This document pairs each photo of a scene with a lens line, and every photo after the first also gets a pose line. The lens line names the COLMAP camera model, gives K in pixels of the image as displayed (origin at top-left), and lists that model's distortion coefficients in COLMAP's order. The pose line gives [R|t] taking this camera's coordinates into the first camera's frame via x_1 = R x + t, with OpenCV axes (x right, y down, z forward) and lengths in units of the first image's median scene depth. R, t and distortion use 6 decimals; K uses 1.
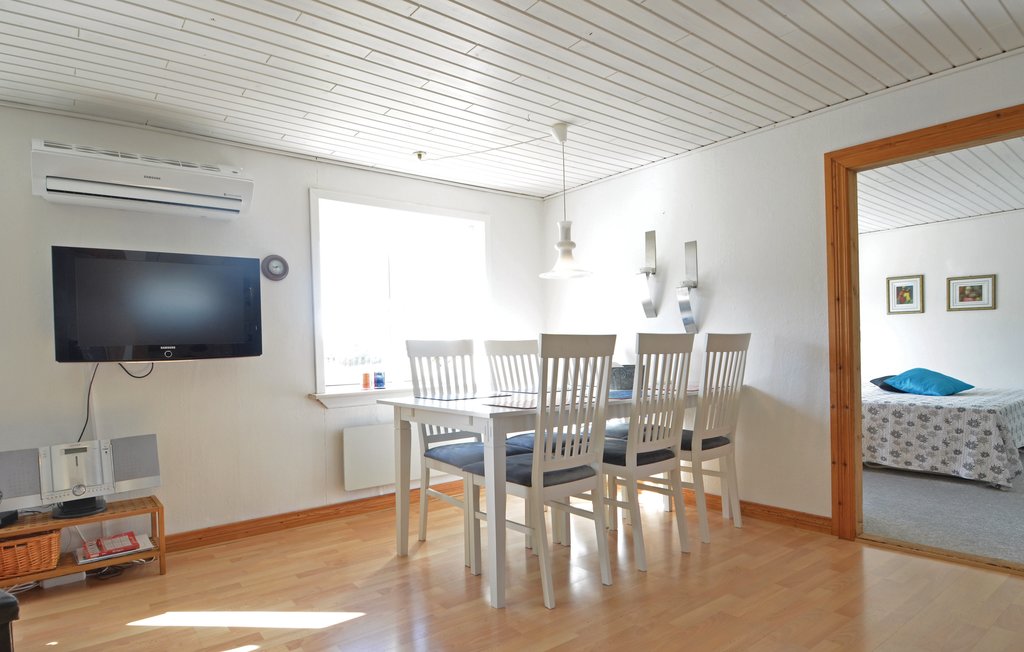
lens RADIAL K [[587.5, 0, 509.9], [0, 587.5, 357.1], [0, 0, 1]] dist [0.034514, -0.049474]
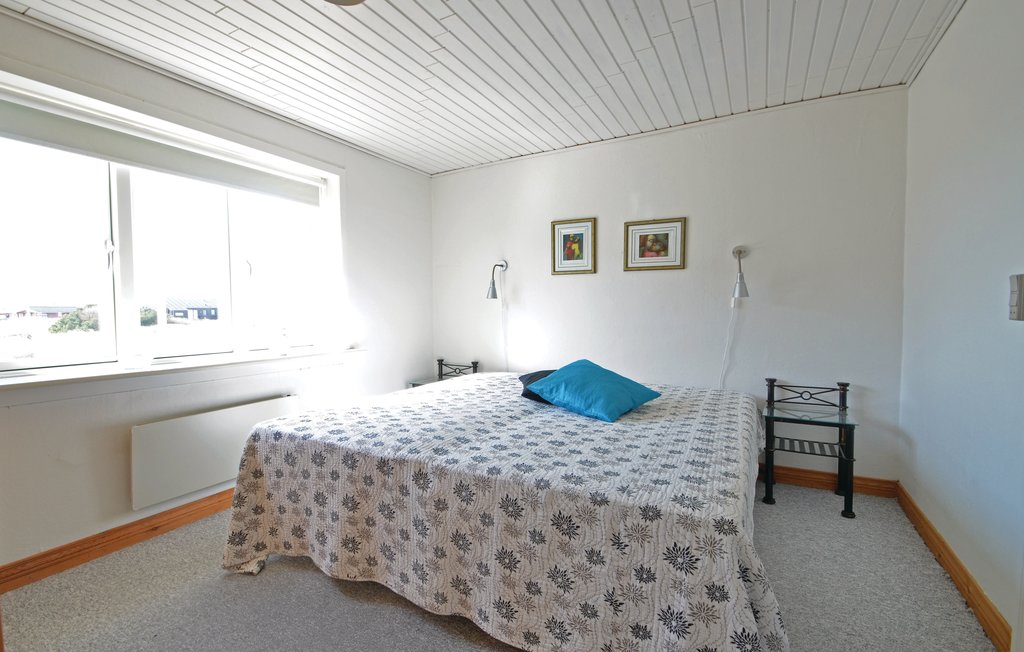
lens RADIAL K [[465.6, 0, 511.6], [0, 465.6, 337.1], [0, 0, 1]] dist [0.004744, -0.010414]
pose [[0.922091, -0.011318, 0.386807, 0.476908], [-0.003069, 0.999327, 0.036556, -0.023585], [-0.386960, -0.034895, 0.921436, 0.638024]]
